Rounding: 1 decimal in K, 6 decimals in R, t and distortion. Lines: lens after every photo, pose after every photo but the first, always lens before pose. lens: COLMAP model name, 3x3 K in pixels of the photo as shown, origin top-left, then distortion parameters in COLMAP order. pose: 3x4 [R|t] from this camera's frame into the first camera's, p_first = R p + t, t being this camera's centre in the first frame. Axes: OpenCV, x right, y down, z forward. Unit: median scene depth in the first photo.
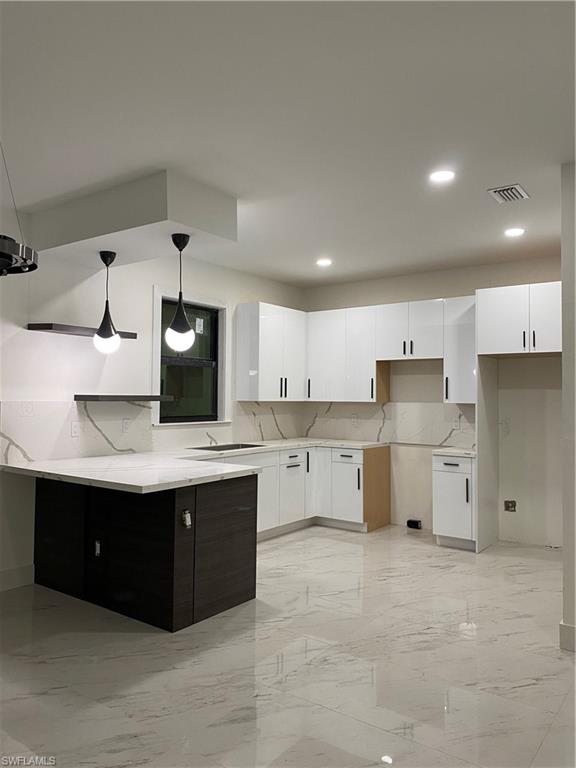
lens RADIAL K [[602.2, 0, 288.0], [0, 602.2, 384.0], [0, 0, 1]] dist [0.026314, -0.002070]
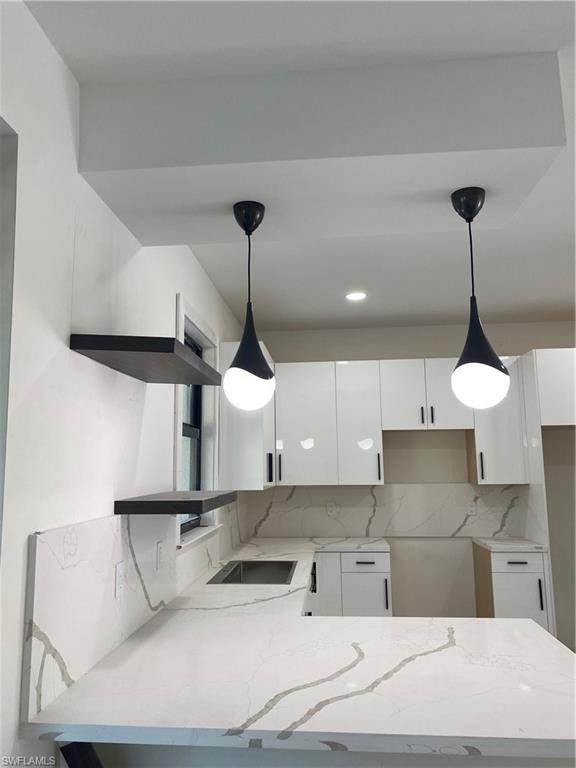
lens RADIAL K [[602.2, 0, 288.0], [0, 602.2, 384.0], [0, 0, 1]] dist [0.026314, -0.002070]
pose [[0.835897, 0.054328, 0.546191, -0.391401], [0.006979, 0.993957, -0.109548, -0.014501], [-0.548842, 0.095383, 0.830467, 0.432494]]
